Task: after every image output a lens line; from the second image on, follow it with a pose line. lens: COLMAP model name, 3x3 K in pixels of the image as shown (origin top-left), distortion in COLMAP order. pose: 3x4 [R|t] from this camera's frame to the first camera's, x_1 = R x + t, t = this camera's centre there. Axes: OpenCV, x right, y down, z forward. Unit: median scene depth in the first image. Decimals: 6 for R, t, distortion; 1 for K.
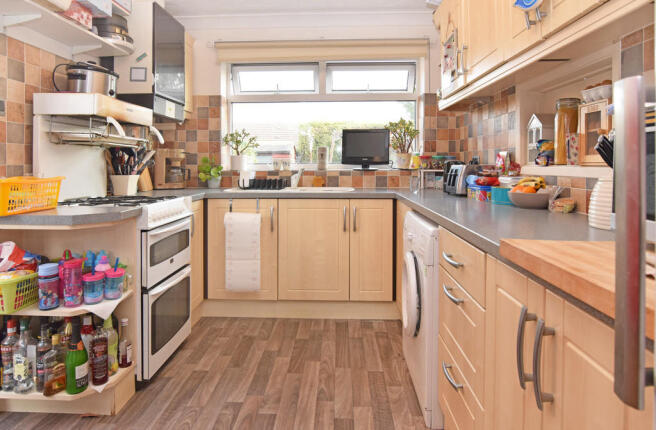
lens RADIAL K [[383.8, 0, 327.0], [0, 383.8, 229.6], [0, 0, 1]] dist [-0.002132, -0.000372]
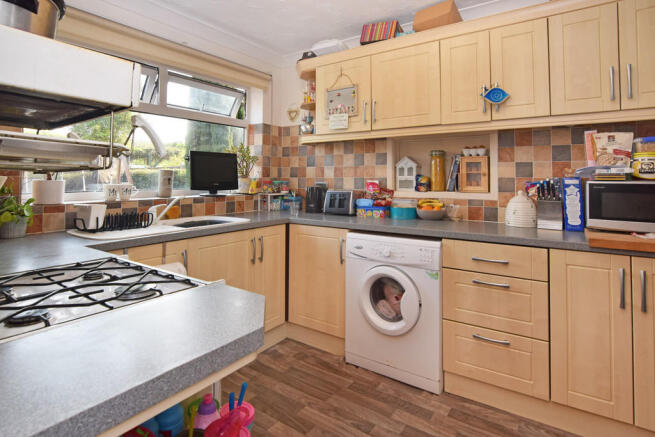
lens RADIAL K [[353.4, 0, 327.5], [0, 353.4, 218.5], [0, 0, 1]] dist [0.000517, -0.000042]
pose [[0.539954, -0.092488, 0.836597, -0.564631], [0.139144, 0.990077, 0.019649, -0.096351], [-0.830113, 0.105798, 0.547466, 0.379057]]
